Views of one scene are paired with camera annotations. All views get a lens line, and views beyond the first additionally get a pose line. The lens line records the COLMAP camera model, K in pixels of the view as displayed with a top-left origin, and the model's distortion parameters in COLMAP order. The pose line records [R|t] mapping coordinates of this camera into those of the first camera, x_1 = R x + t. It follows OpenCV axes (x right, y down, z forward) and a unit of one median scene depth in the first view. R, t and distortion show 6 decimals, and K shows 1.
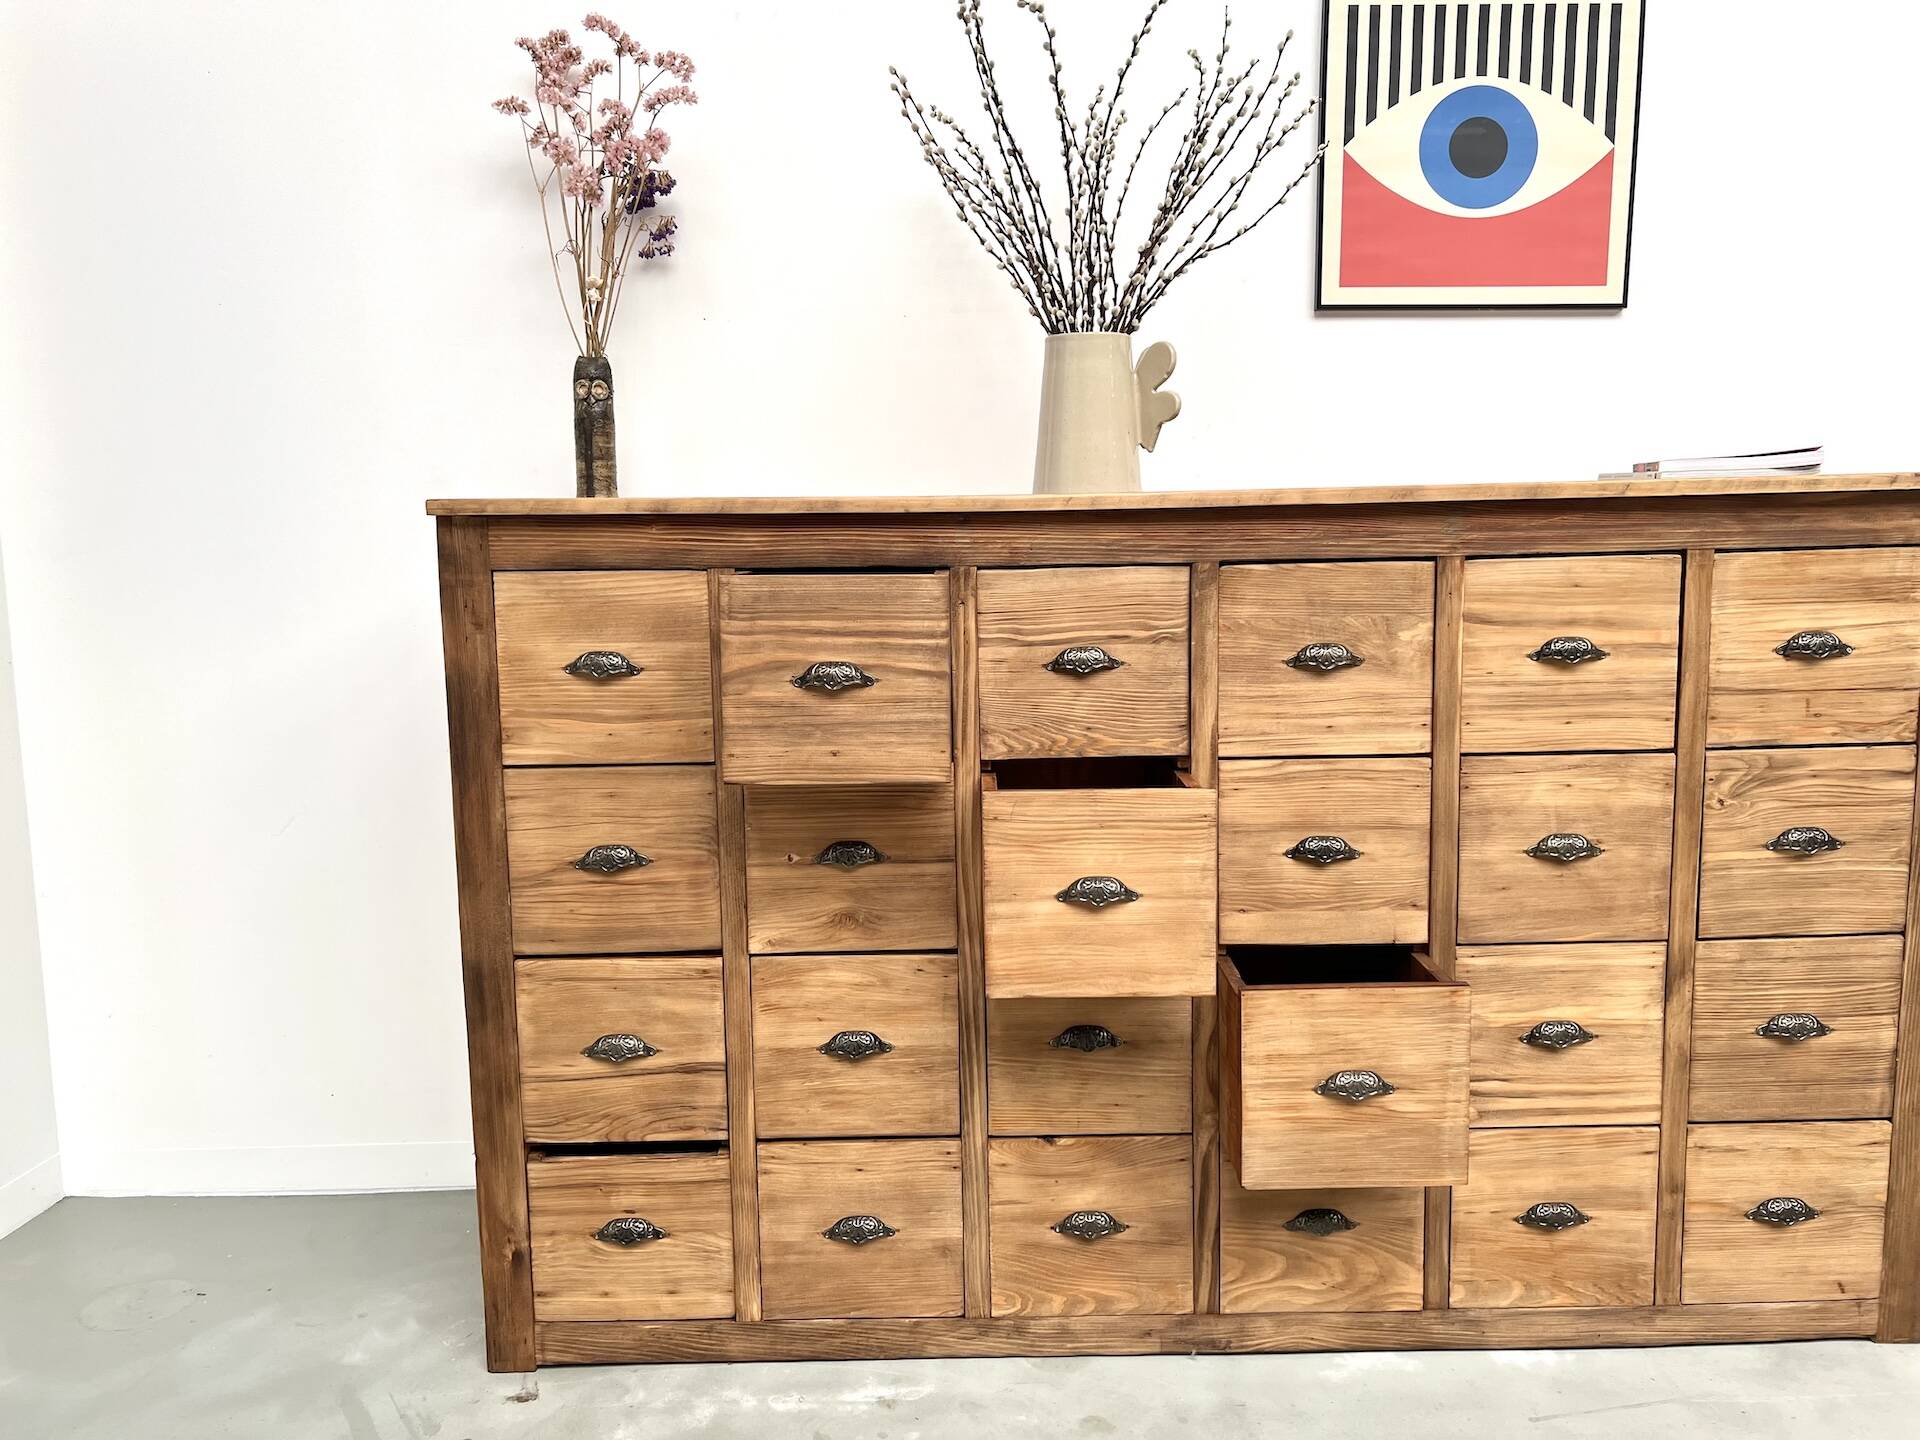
lens RADIAL K [[1455.3, 0, 962.4], [0, 1455.3, 711.3], [0, 0, 1]] dist [0.048643, -0.058562]
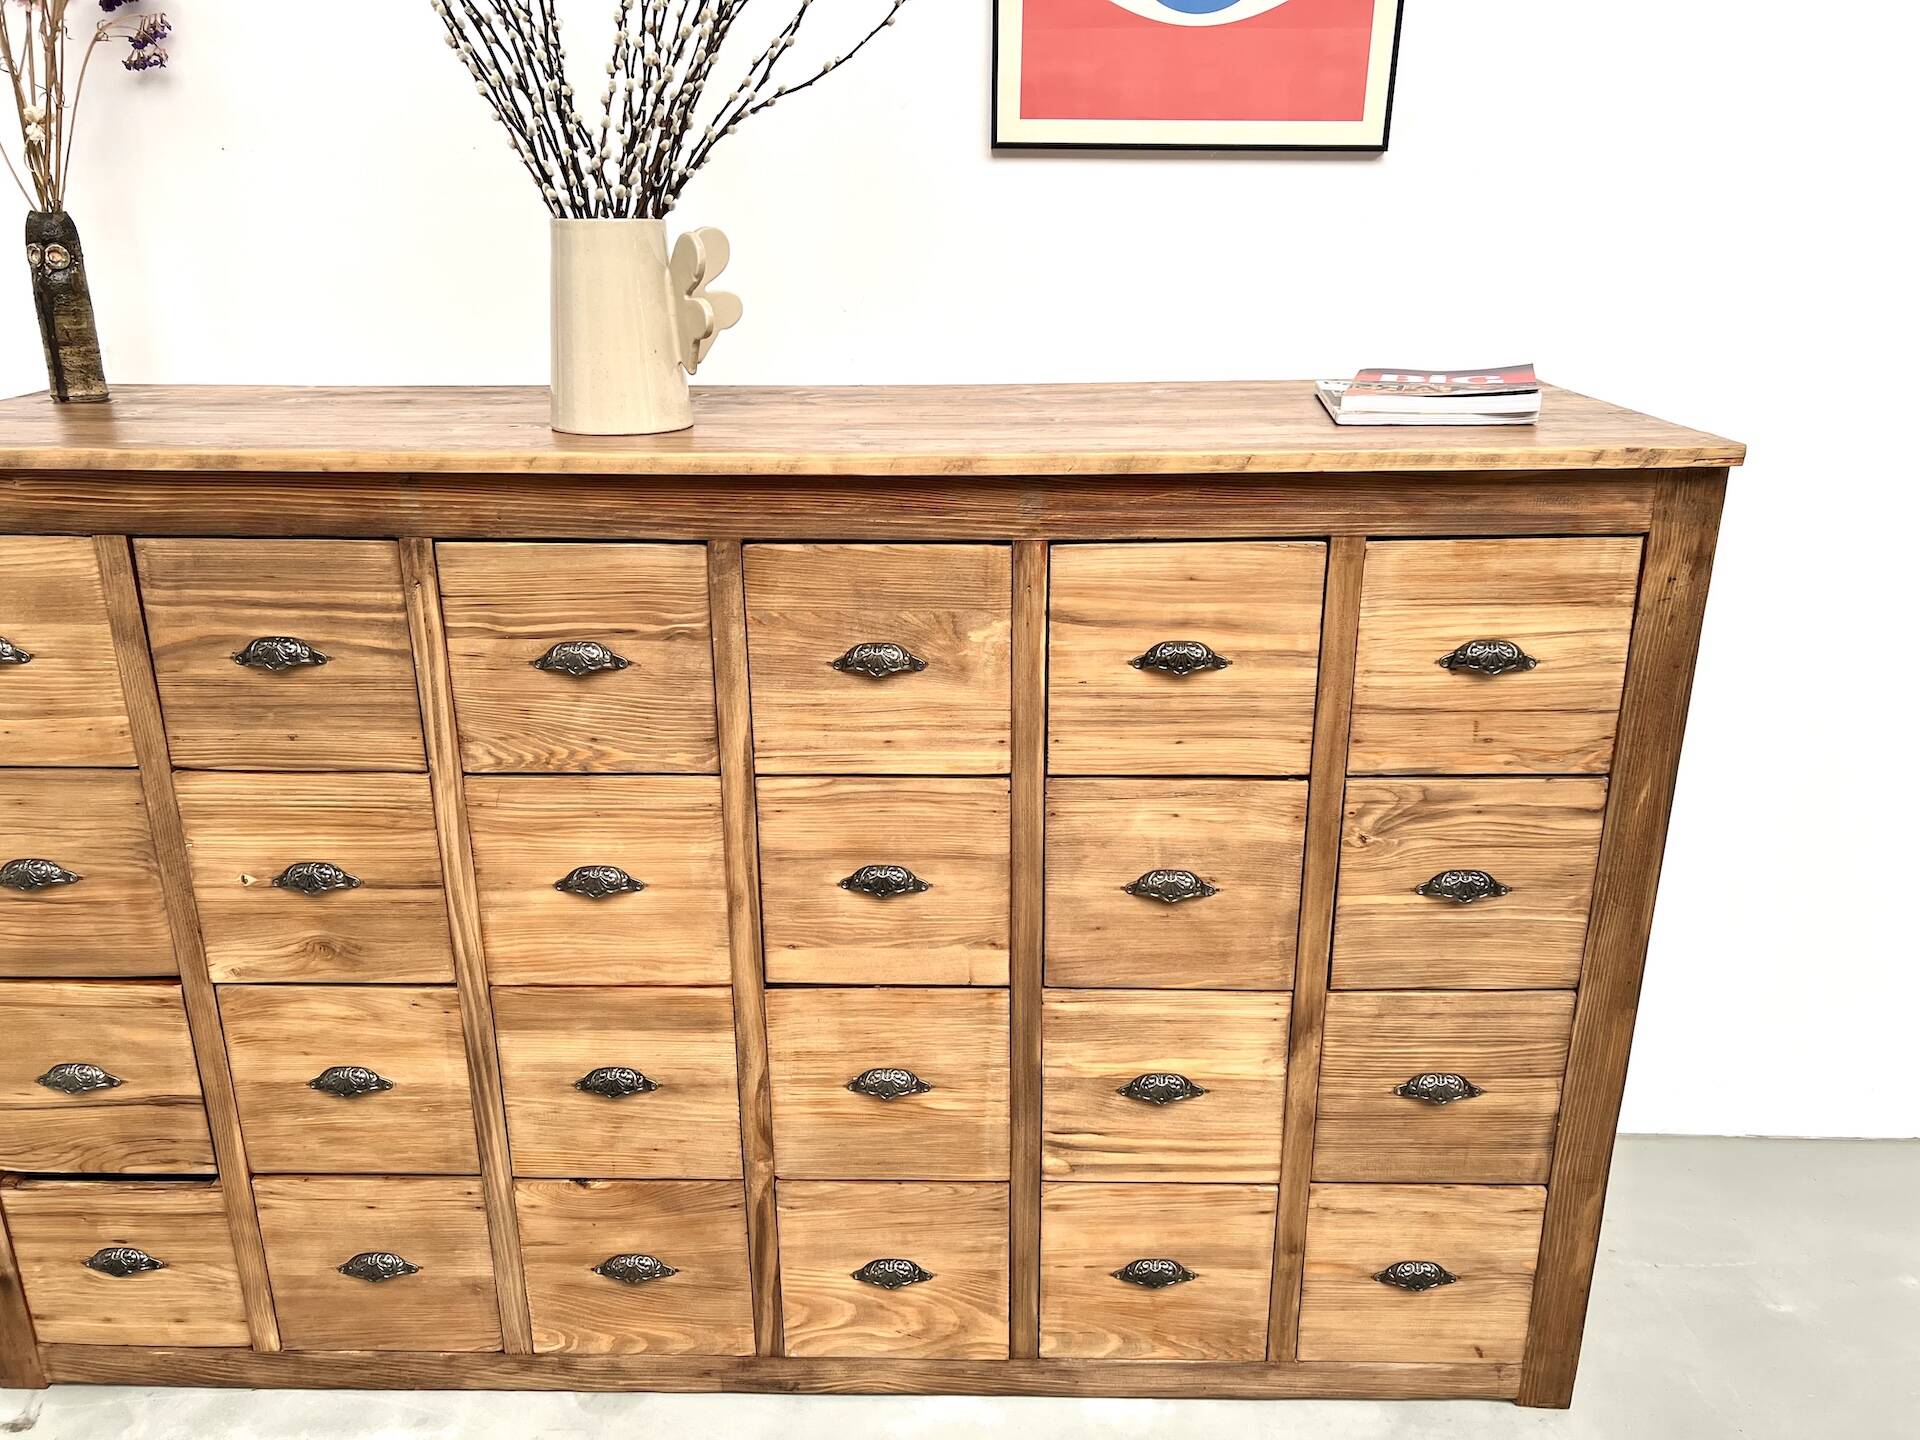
lens RADIAL K [[1455.3, 0, 954.6], [0, 1455.3, 727.8], [0, 0, 1]] dist [0.048643, -0.058562]
pose [[0.999522, 0.020999, -0.022685, 0.299436], [-0.015883, 0.978438, 0.205928, -0.160321], [0.026520, -0.205469, 0.978304, 0.202687]]
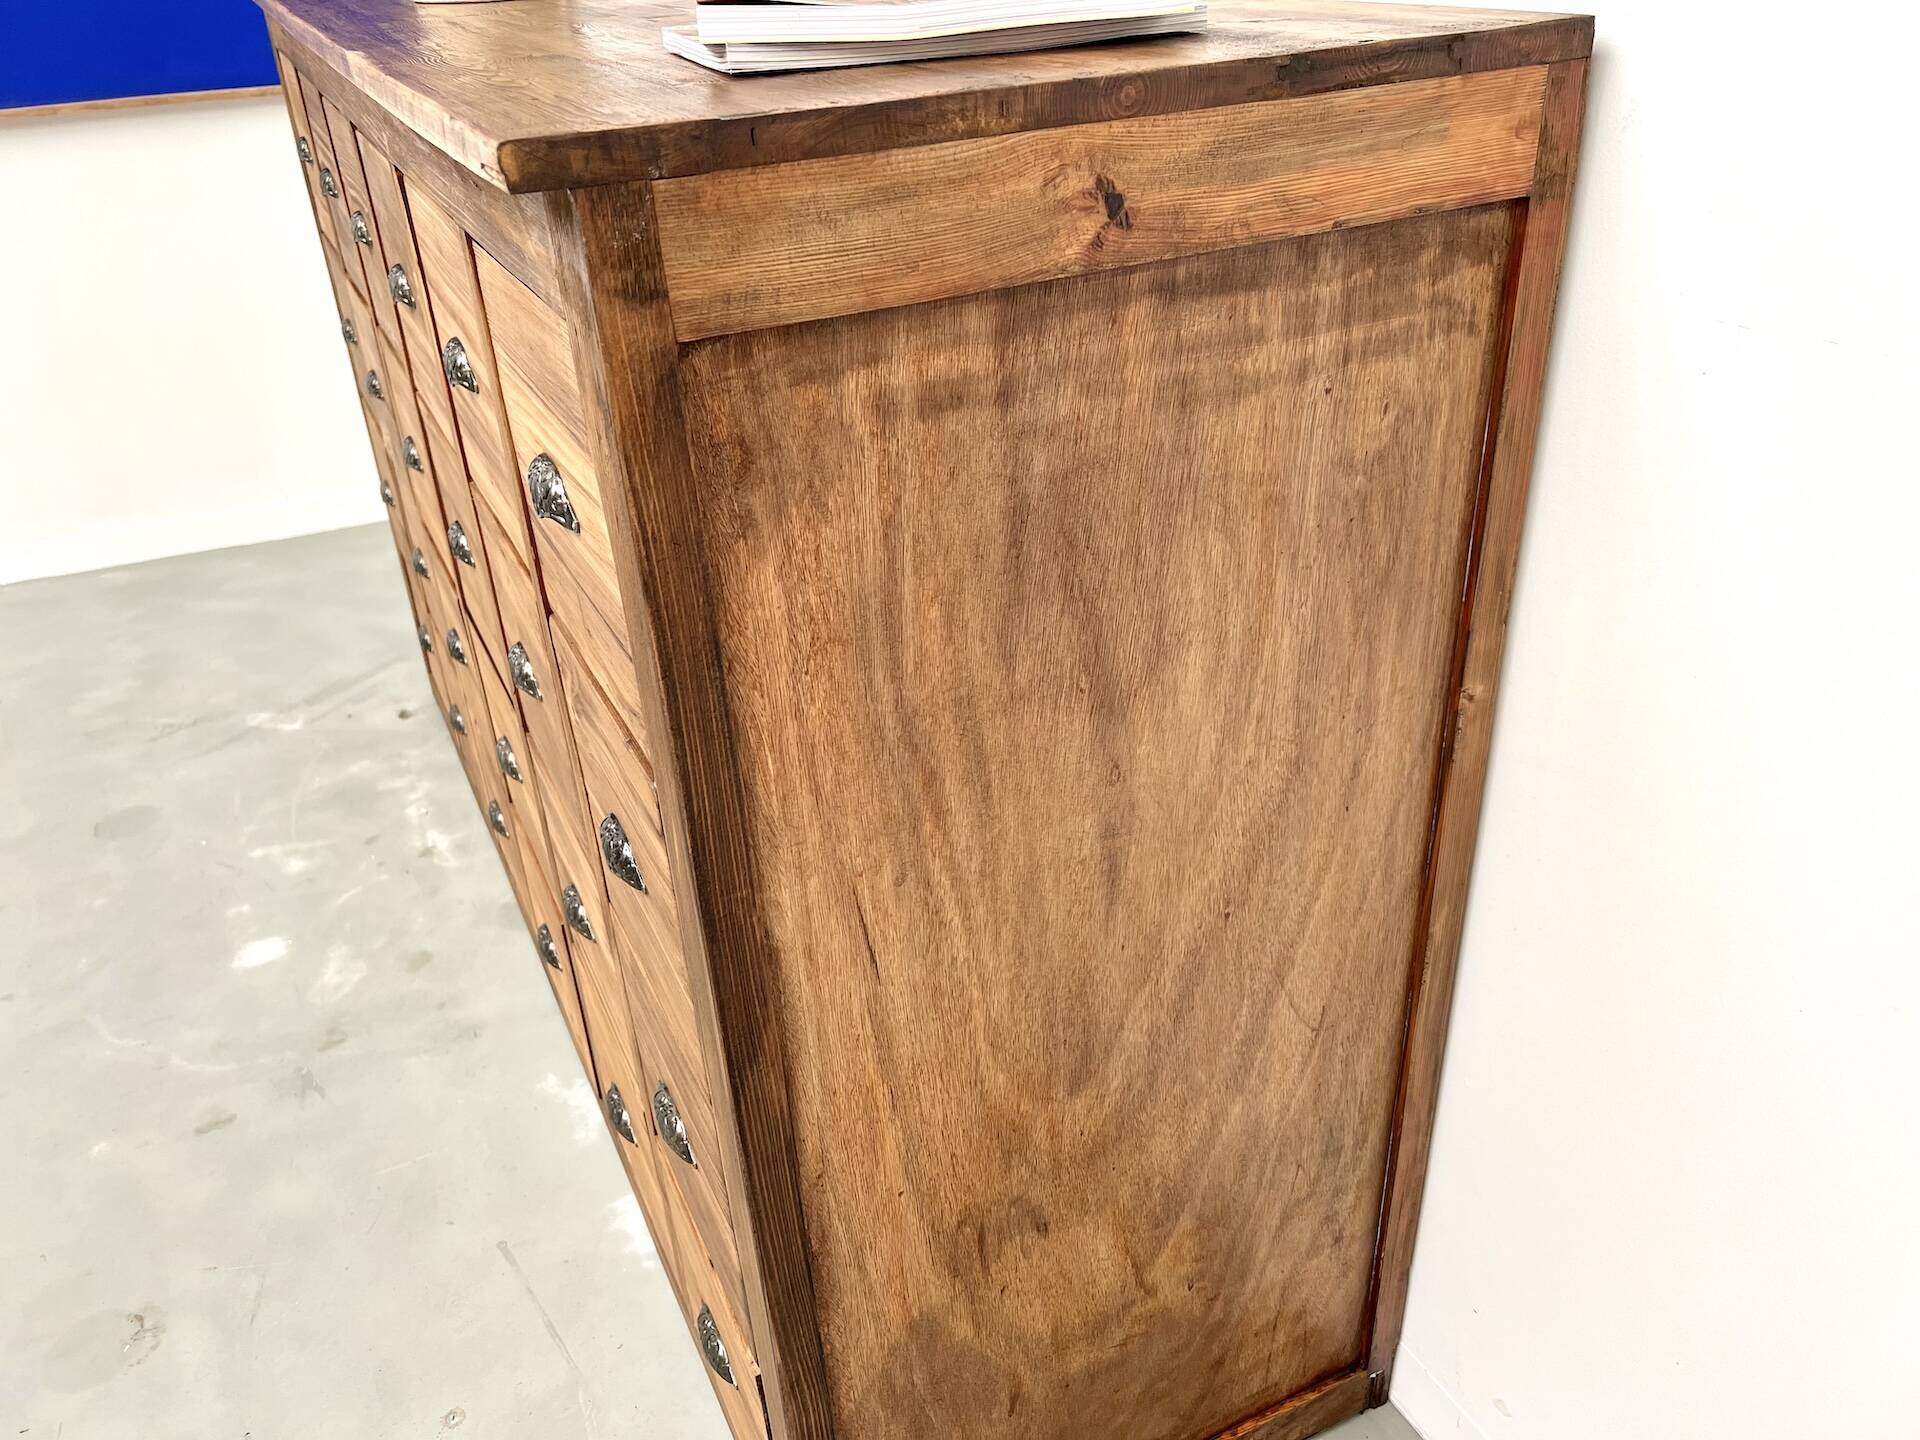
lens RADIAL K [[1455.3, 0, 962.8], [0, 1455.3, 727.6], [0, 0, 1]] dist [0.048643, -0.058562]
pose [[0.441749, 0.448438, -0.777021, 0.990105], [-0.082239, 0.882704, 0.462676, -0.194286], [0.893361, -0.140485, 0.426813, 0.876889]]
